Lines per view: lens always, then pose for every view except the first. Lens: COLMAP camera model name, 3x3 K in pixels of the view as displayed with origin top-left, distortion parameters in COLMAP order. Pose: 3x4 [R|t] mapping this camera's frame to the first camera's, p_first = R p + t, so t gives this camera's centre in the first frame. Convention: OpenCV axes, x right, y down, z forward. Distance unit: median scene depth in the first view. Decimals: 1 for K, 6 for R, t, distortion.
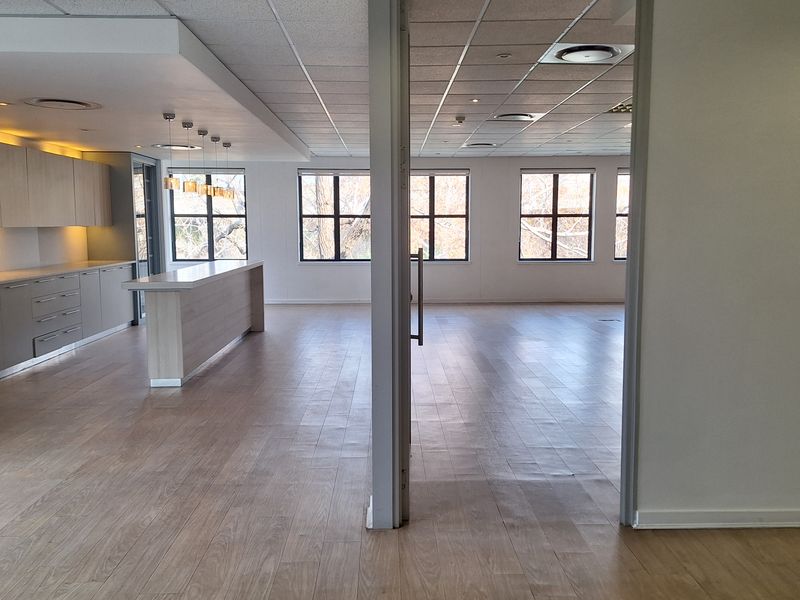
lens RADIAL K [[730.9, 0, 413.8], [0, 730.9, 303.2], [0, 0, 1]] dist [0.197258, -0.355790]
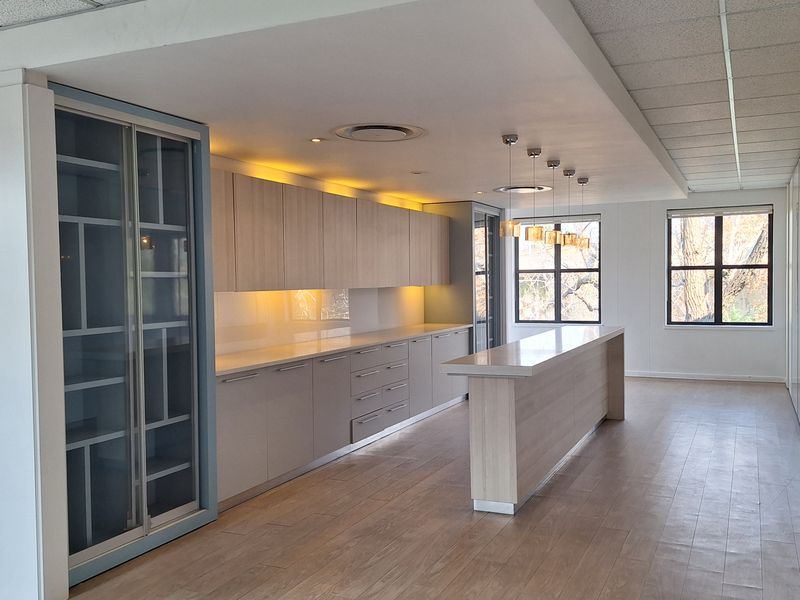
lens RADIAL K [[730.9, 0, 413.8], [0, 730.9, 303.2], [0, 0, 1]] dist [0.197258, -0.355790]
pose [[0.896416, 0.003698, -0.443198, -0.057478], [-0.035704, 0.997318, -0.063894, -0.024625], [0.441773, 0.073100, 0.894144, 0.207107]]
